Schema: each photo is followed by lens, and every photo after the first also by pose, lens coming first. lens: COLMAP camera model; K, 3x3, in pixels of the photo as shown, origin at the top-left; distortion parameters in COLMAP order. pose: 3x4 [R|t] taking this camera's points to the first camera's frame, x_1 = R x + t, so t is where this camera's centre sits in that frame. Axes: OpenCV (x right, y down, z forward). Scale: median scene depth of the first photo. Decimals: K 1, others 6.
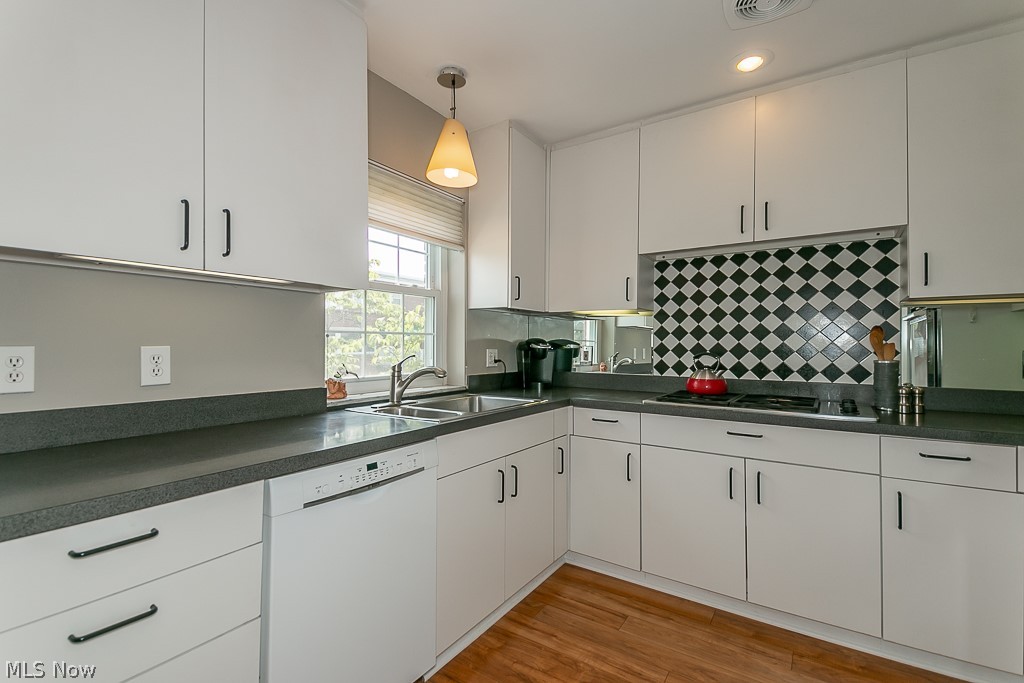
lens RADIAL K [[482.7, 0, 512.3], [0, 482.7, 340.9], [0, 0, 1]] dist [0.091458, -0.032346]
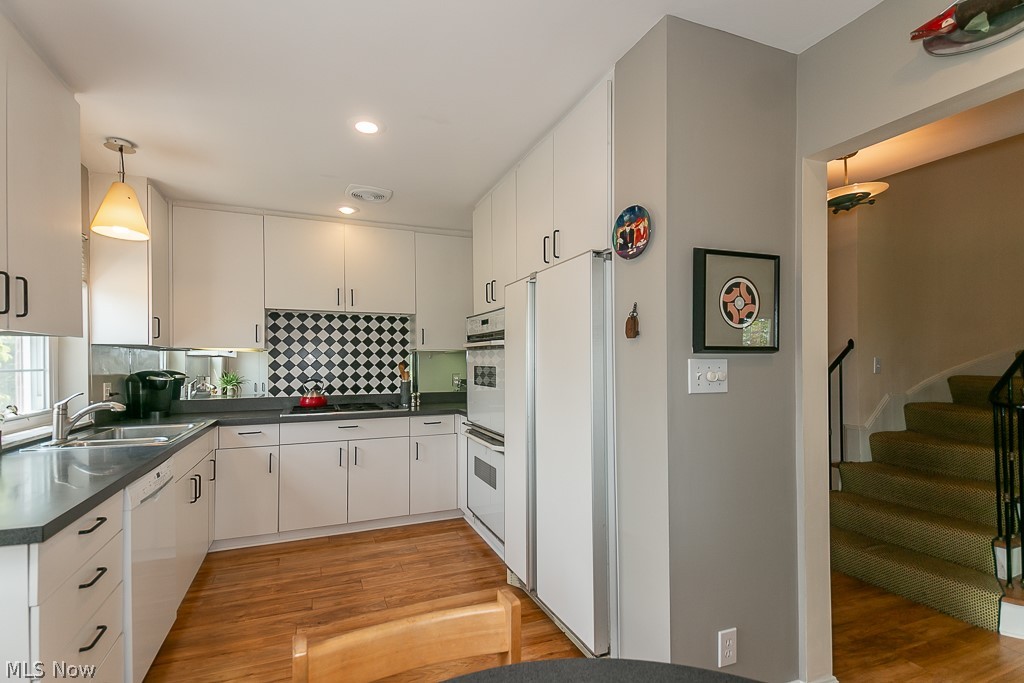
lens RADIAL K [[501.0, 0, 528.0], [0, 501.0, 361.2], [0, 0, 1]] dist [0.043790, -0.000426]
pose [[0.531600, -0.005522, 0.846978, -0.632289], [-0.000606, 0.999976, 0.006900, -0.047055], [-0.846996, -0.004182, 0.531584, -0.423220]]
